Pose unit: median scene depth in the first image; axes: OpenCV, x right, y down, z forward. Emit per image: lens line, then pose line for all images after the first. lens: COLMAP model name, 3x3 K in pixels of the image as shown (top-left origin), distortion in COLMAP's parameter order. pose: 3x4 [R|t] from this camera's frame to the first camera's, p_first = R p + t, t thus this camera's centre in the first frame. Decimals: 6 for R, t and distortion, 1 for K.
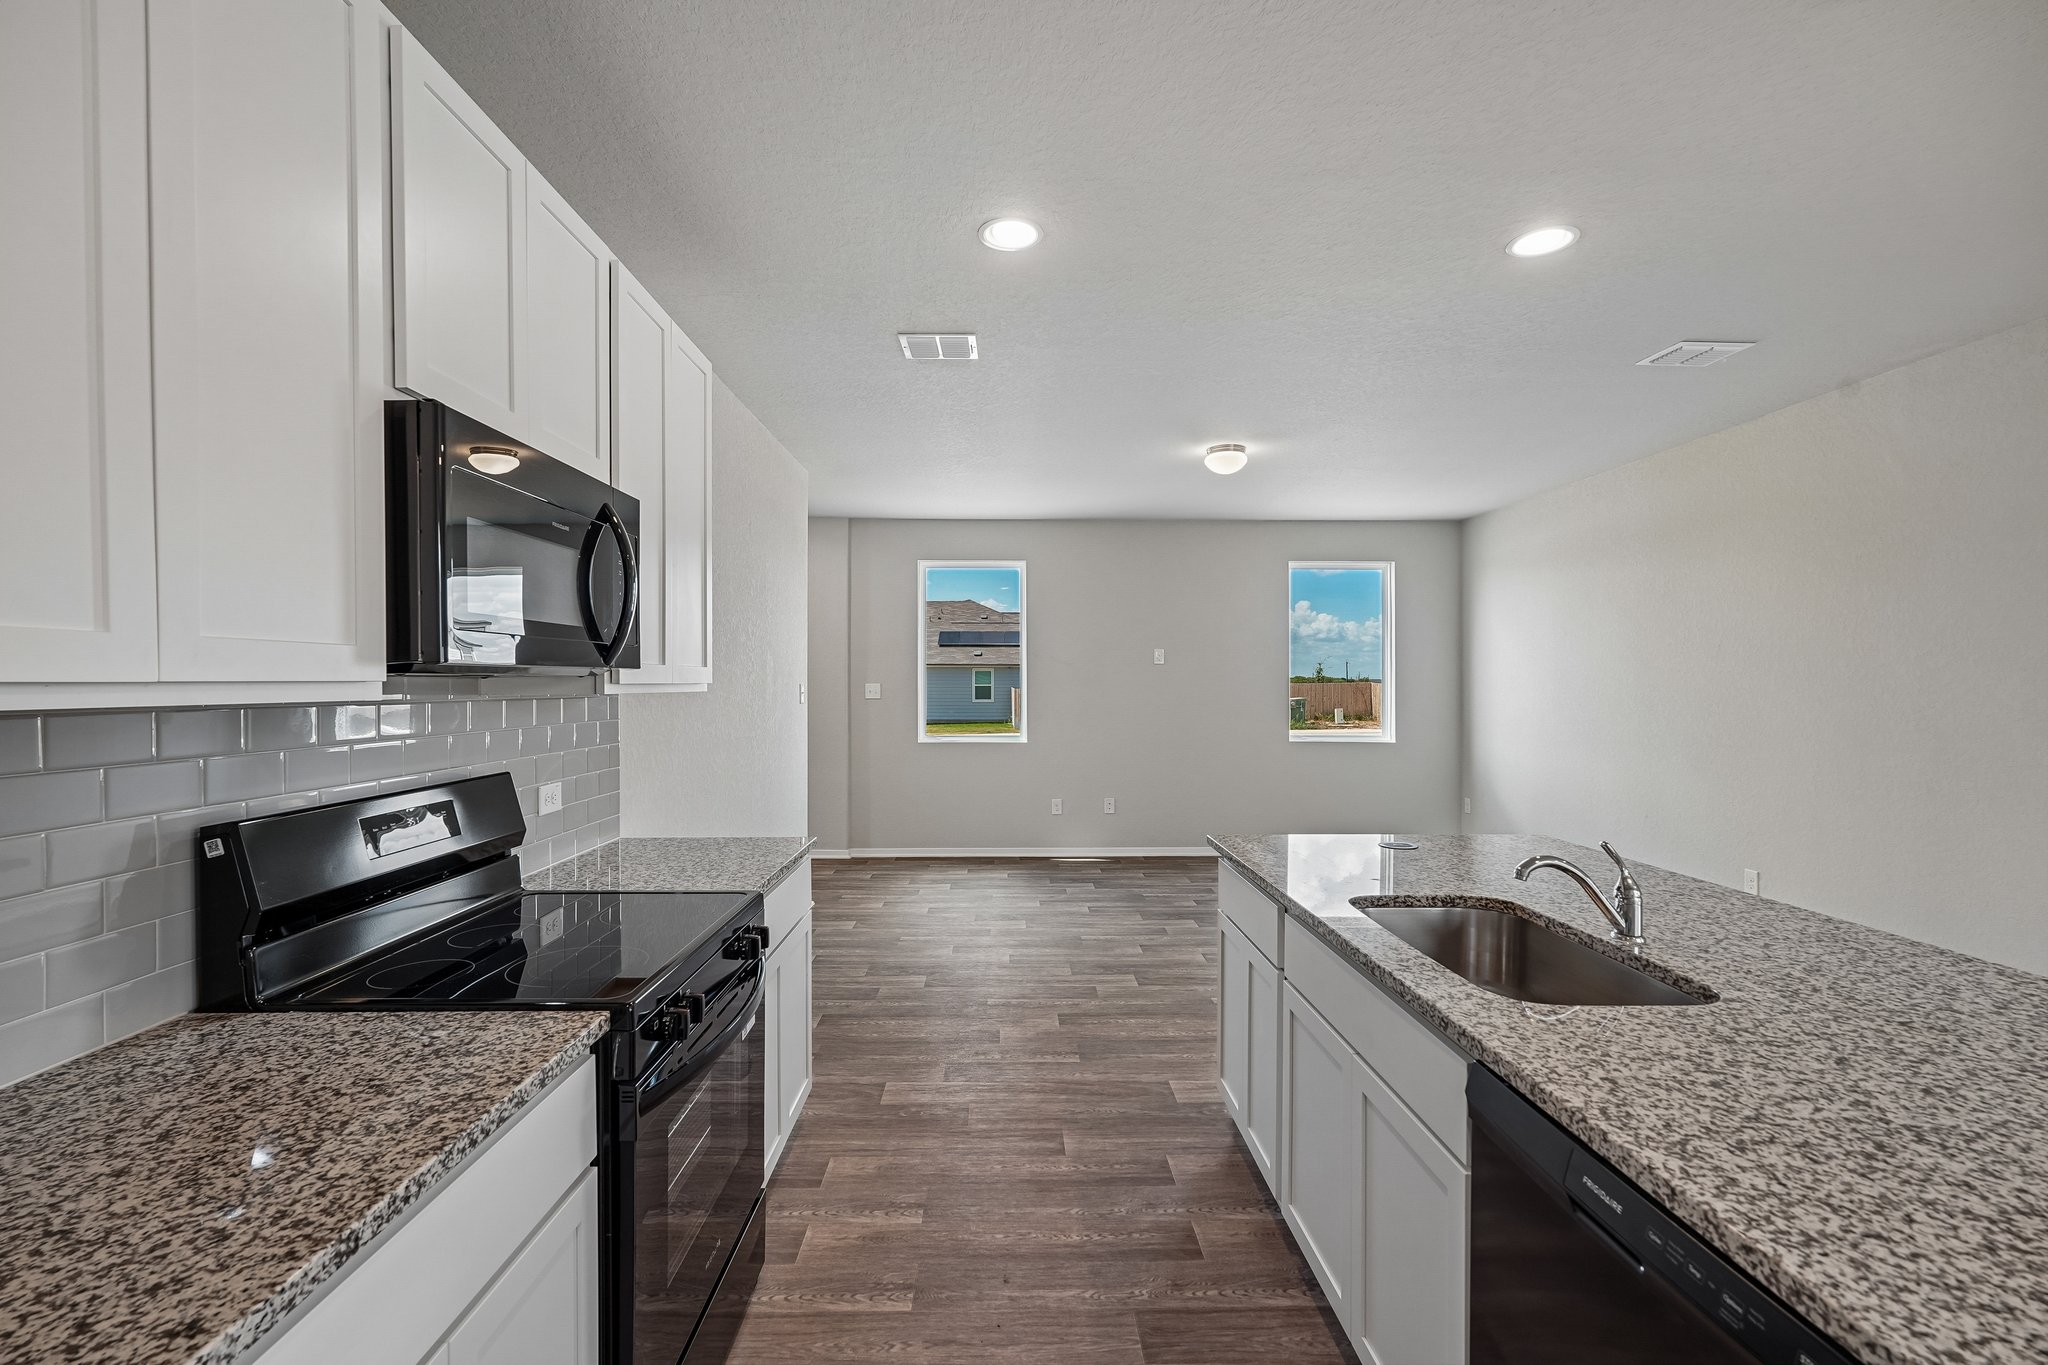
lens RADIAL K [[903.4, 0, 1012.4], [0, 903.4, 682.1], [0, 0, 1]] dist [-0.014341, 0.006702]
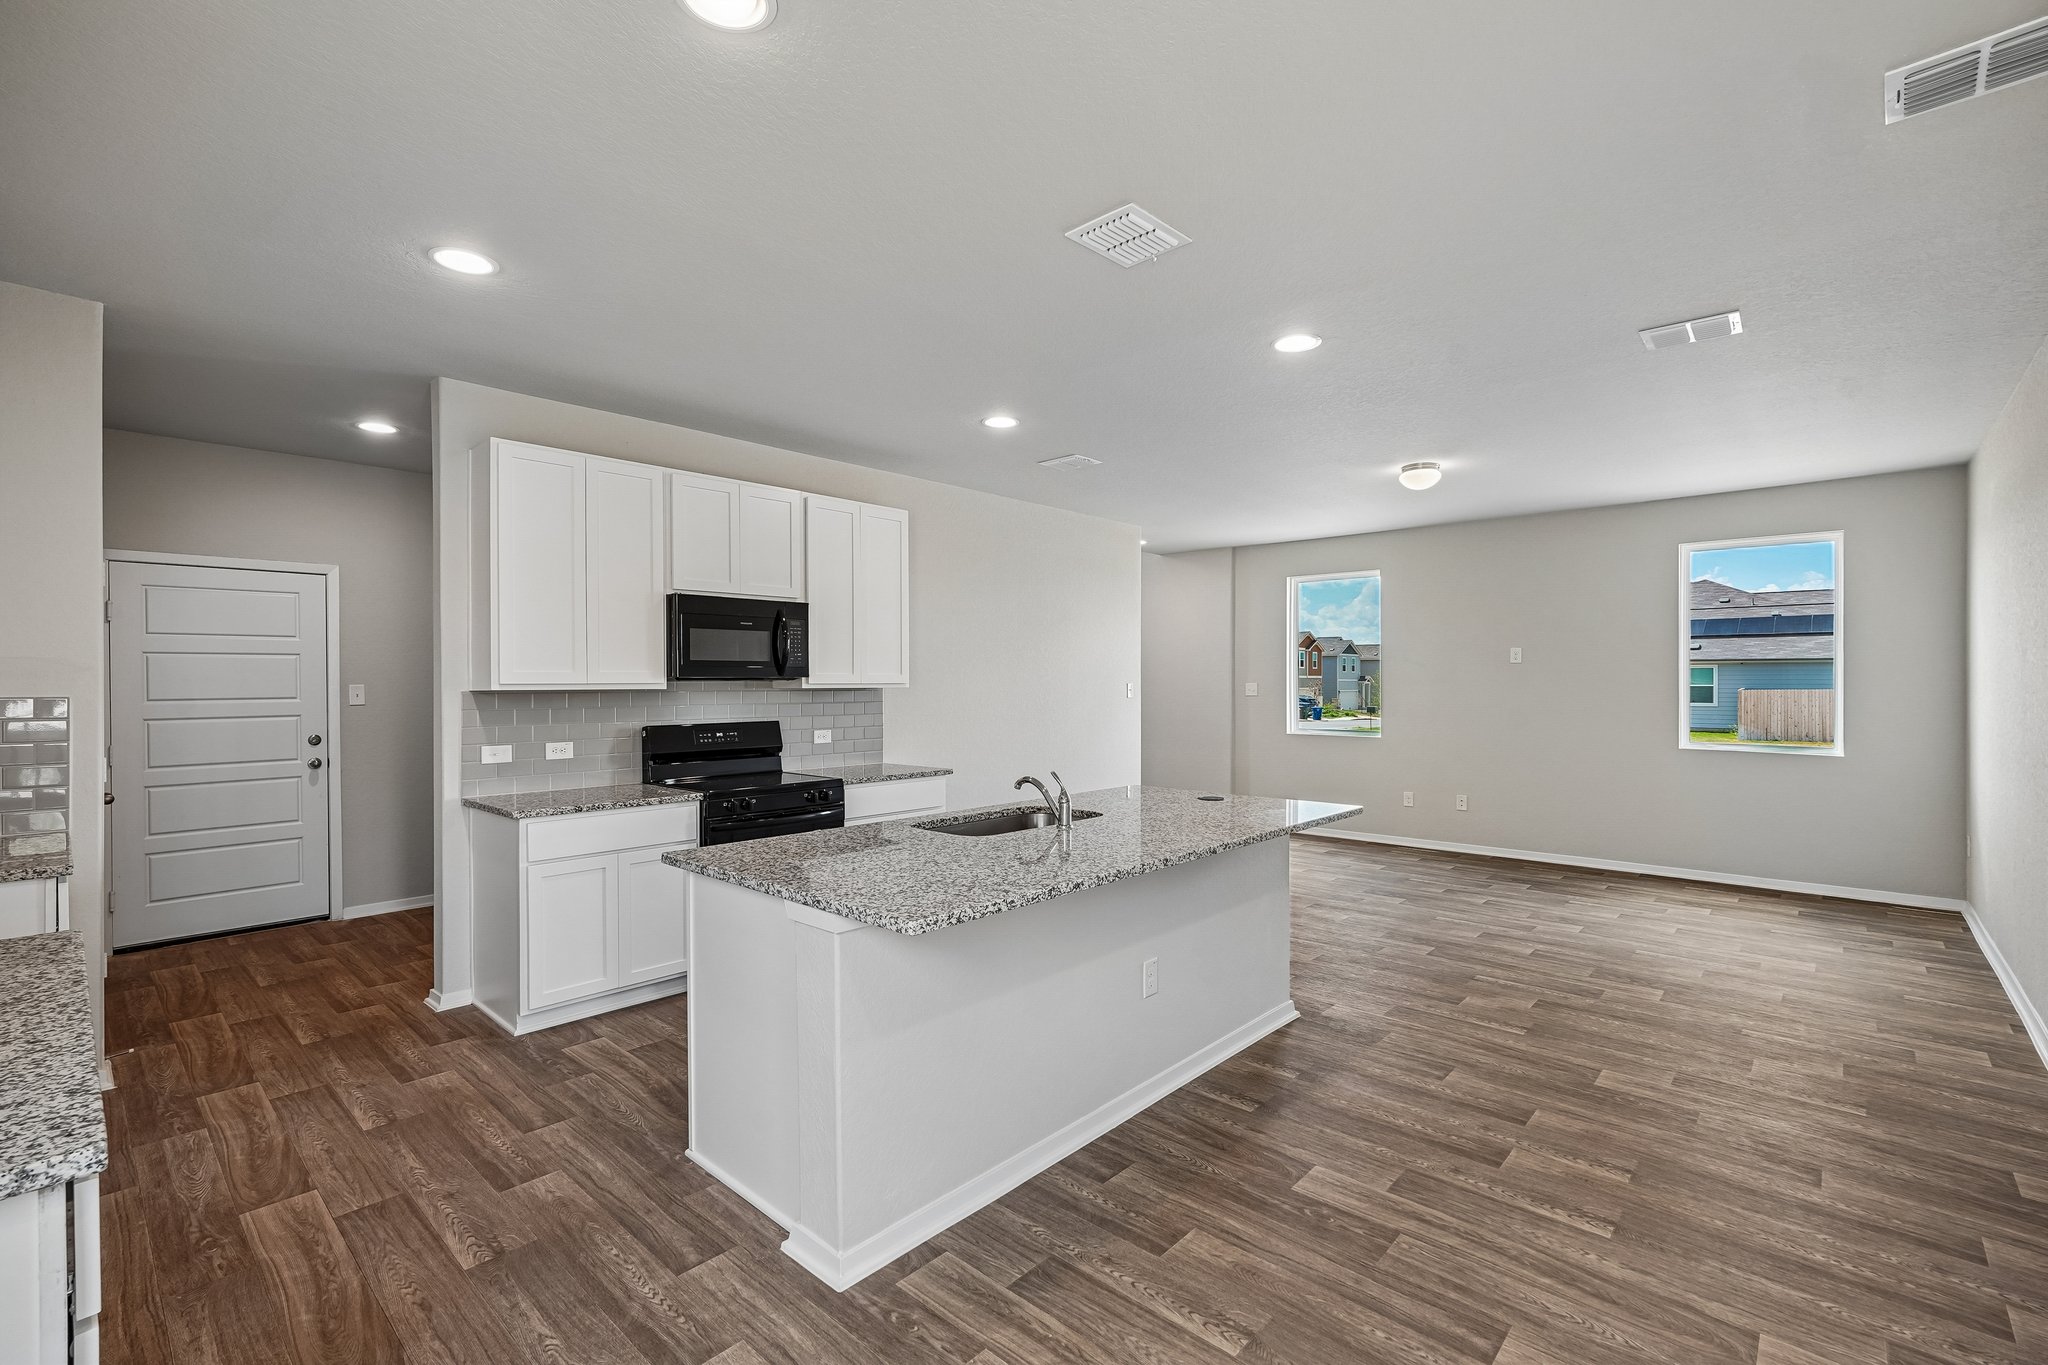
lens RADIAL K [[903.4, 0, 1017.2], [0, 903.4, 685.7], [0, 0, 1]] dist [-0.014341, 0.006702]
pose [[0.721983, -0.000846, -0.691910, 2.209606], [-0.001346, 0.999996, -0.002627, 0.008343], [0.691909, 0.002828, 0.721979, -0.309155]]
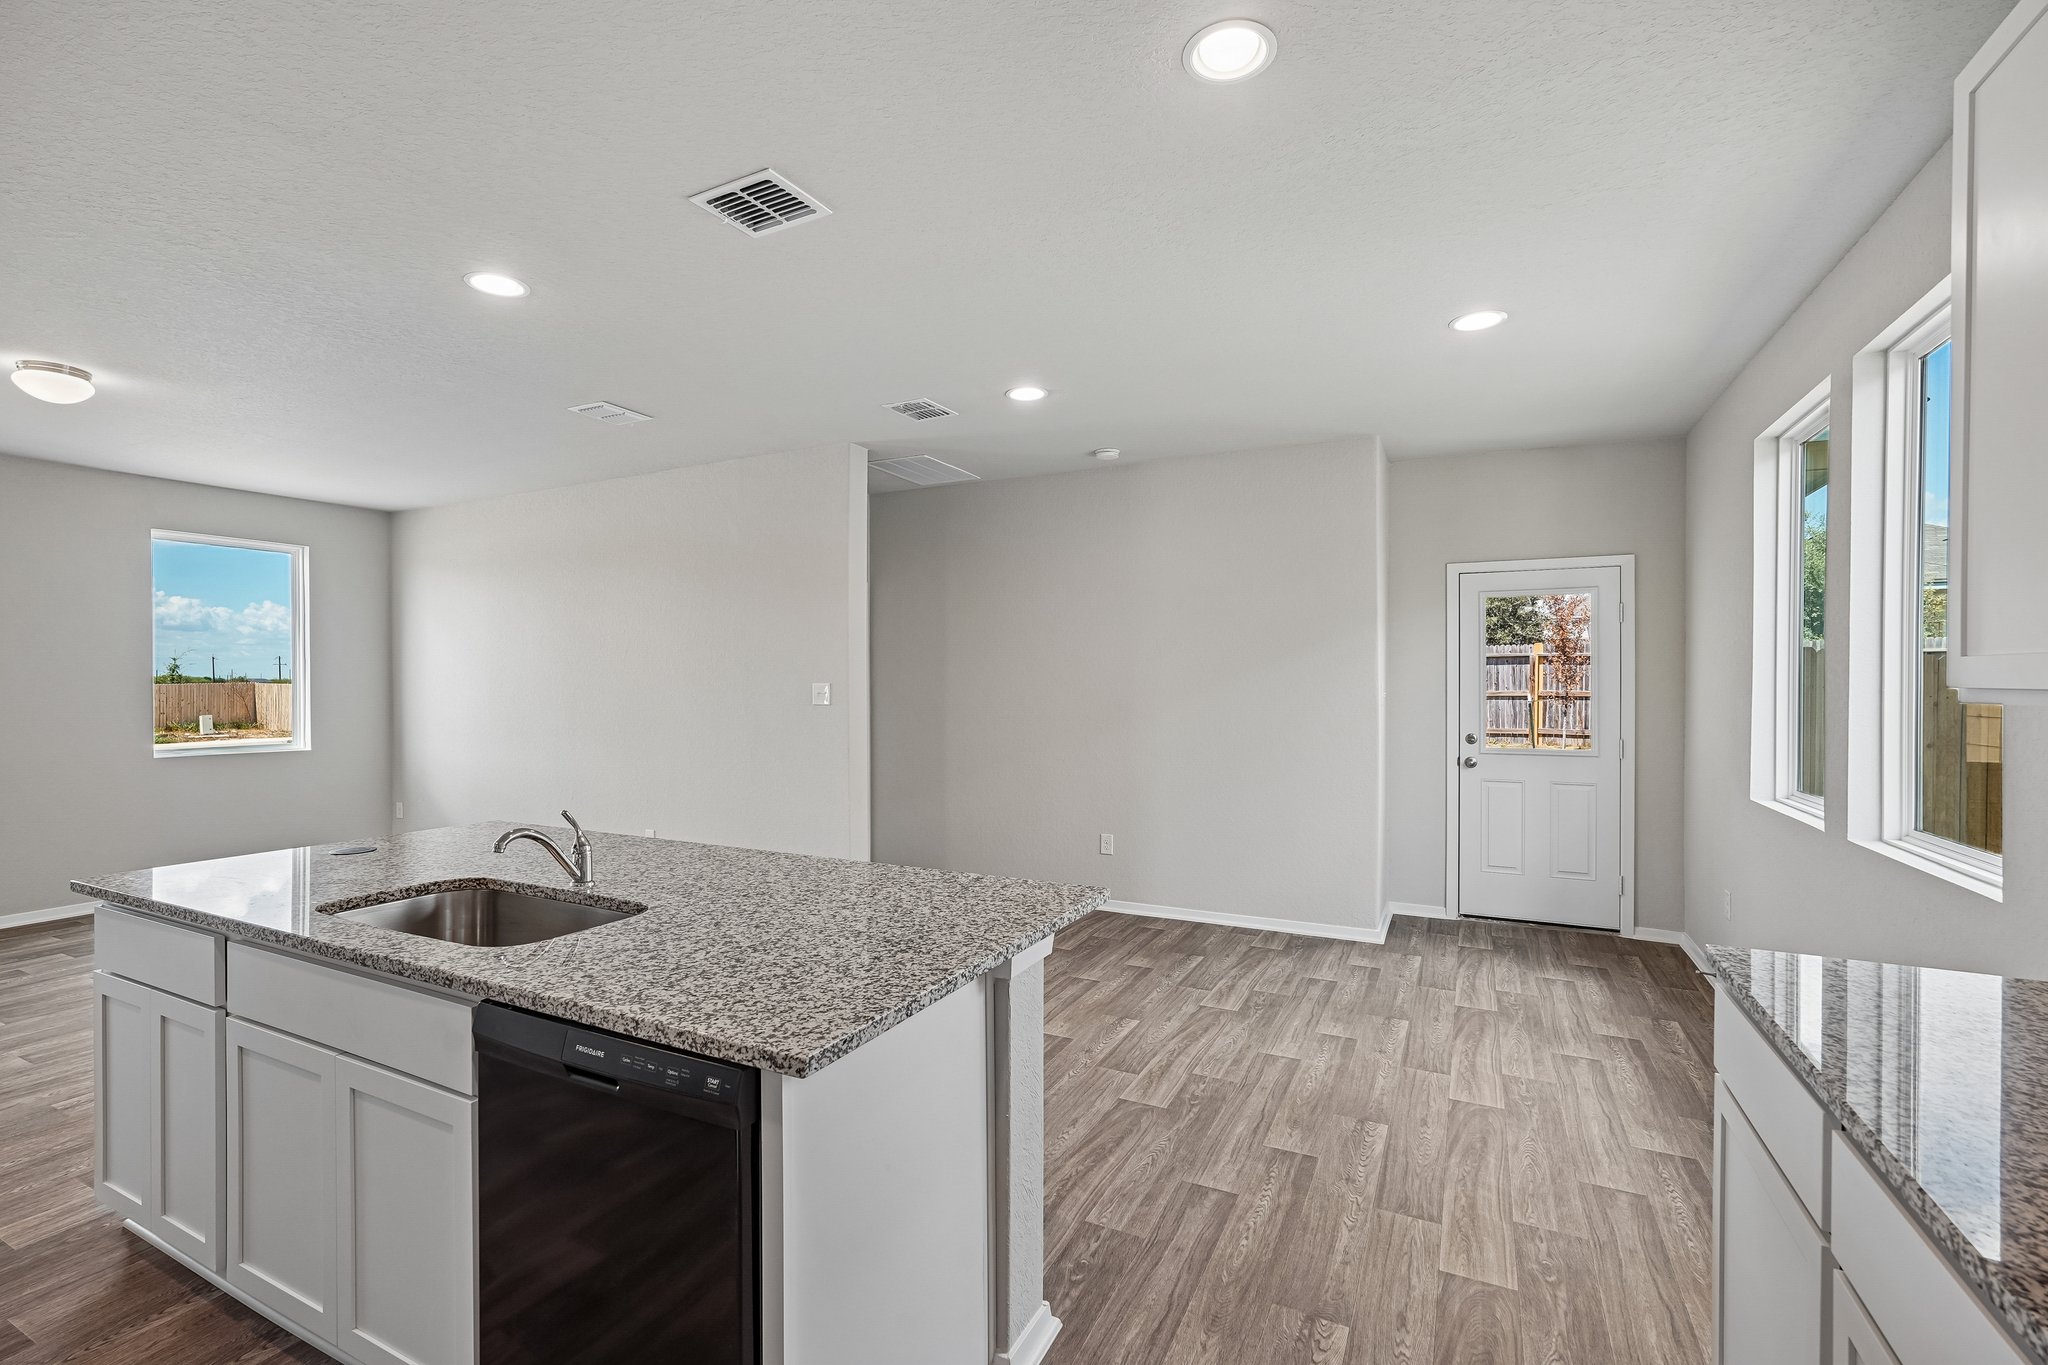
lens RADIAL K [[903.4, 0, 1020.0], [0, 903.4, 684.5], [0, 0, 1]] dist [-0.014341, 0.006702]
pose [[0.463637, -0.006237, 0.886003, -0.175808], [0.003256, 0.999980, 0.005335, -0.001338], [-0.886019, 0.000411, 0.463648, -0.157159]]
